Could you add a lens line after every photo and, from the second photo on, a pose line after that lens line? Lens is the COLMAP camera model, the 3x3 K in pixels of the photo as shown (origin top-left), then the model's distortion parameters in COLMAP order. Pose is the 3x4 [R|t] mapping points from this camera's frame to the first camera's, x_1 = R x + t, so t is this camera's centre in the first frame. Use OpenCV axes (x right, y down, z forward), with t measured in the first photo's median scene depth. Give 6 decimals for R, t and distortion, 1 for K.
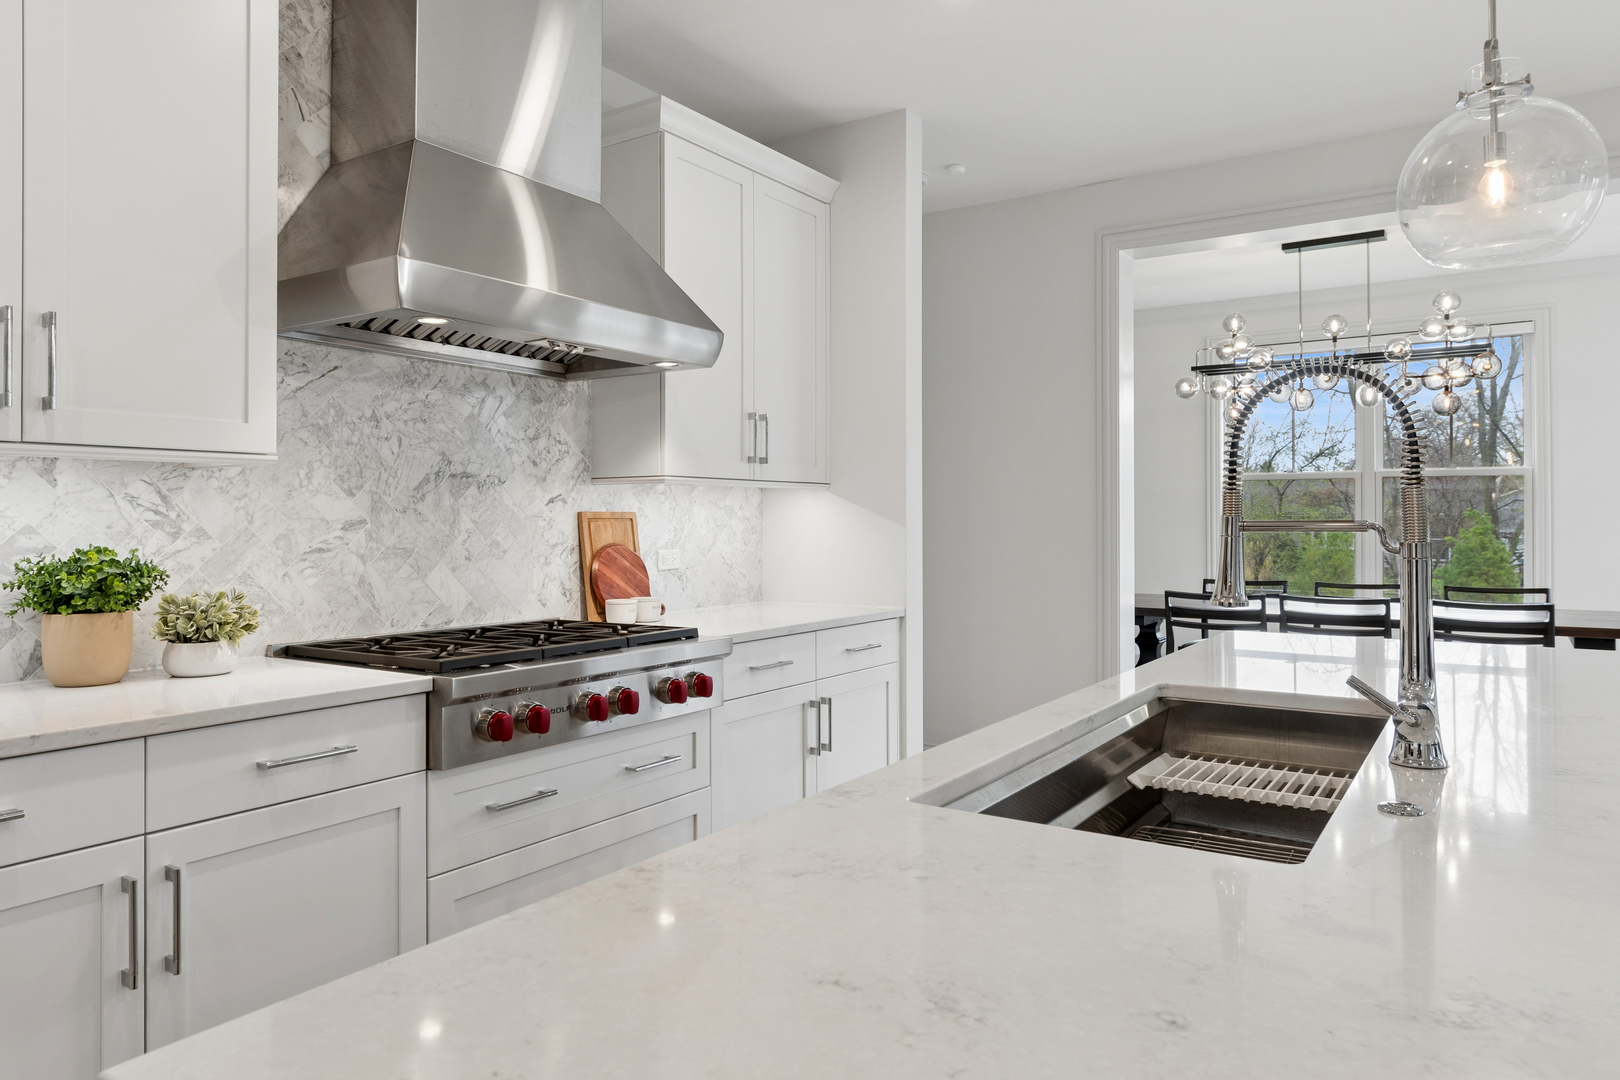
lens RADIAL K [[1022.0, 0, 839.6], [0, 1022.0, 518.9], [0, 0, 1]] dist [-0.030292, 0.003304]
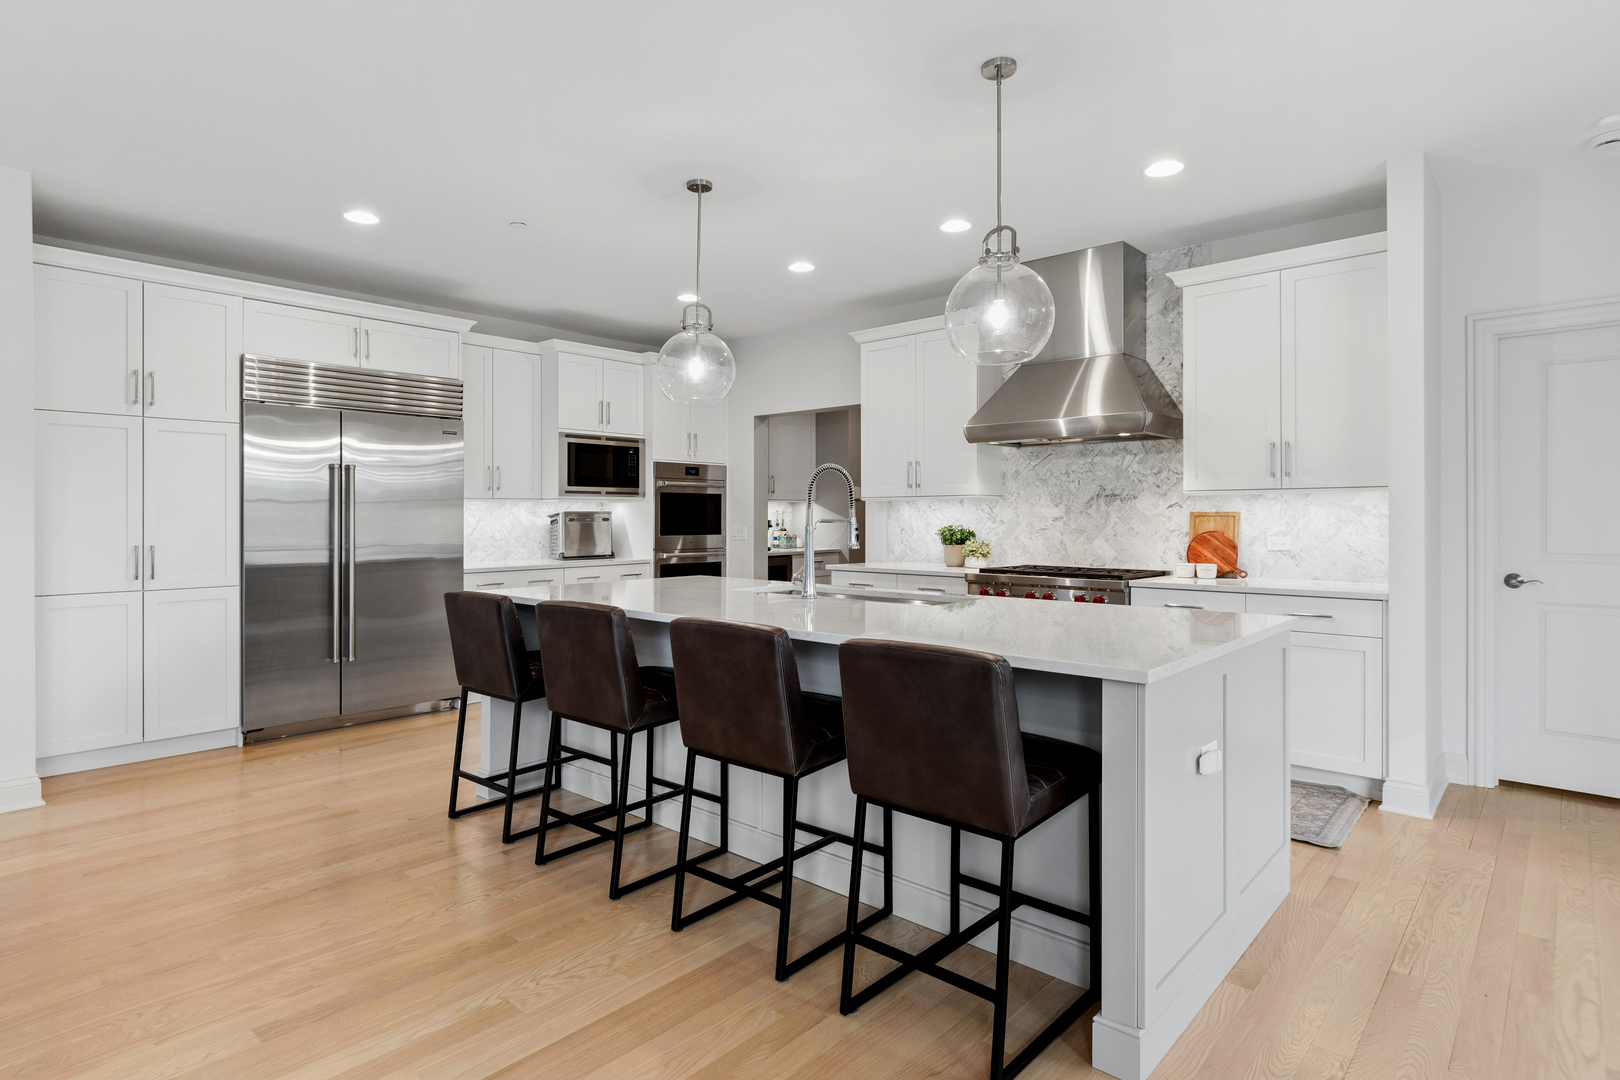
lens RADIAL K [[857.4, 0, 790.3], [0, 857.4, 508.2], [0, 0, 1]] dist [0.000935, 0.006165]
pose [[-0.158815, -0.008726, -0.987270, 1.443908], [0.002665, 0.999954, -0.009267, -0.001993], [0.987305, -0.004103, -0.158785, 0.623001]]
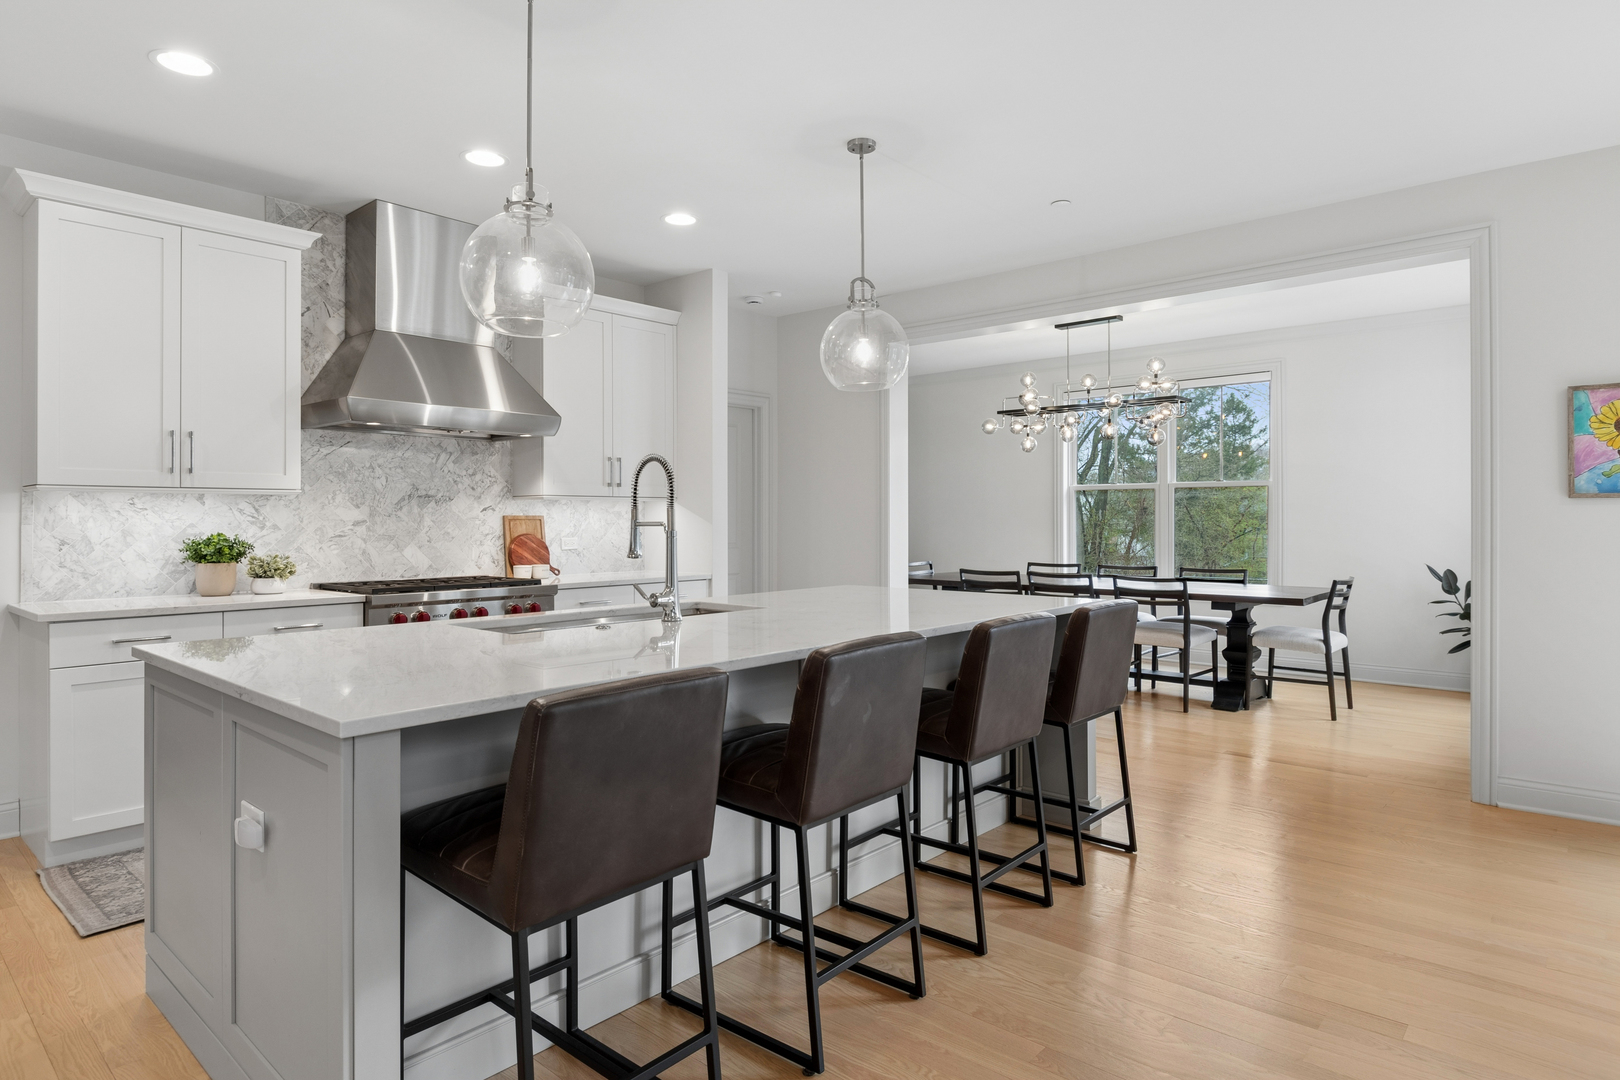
lens RADIAL K [[882.5, 0, 849.5], [0, 882.5, 521.1], [0, 0, 1]] dist [-0.033065, -0.002286]
pose [[0.993180, 0.000648, -0.116591, 0.572408], [-0.000101, 0.999989, 0.004694, -0.005020], [0.116593, -0.004651, 0.993169, -0.483143]]
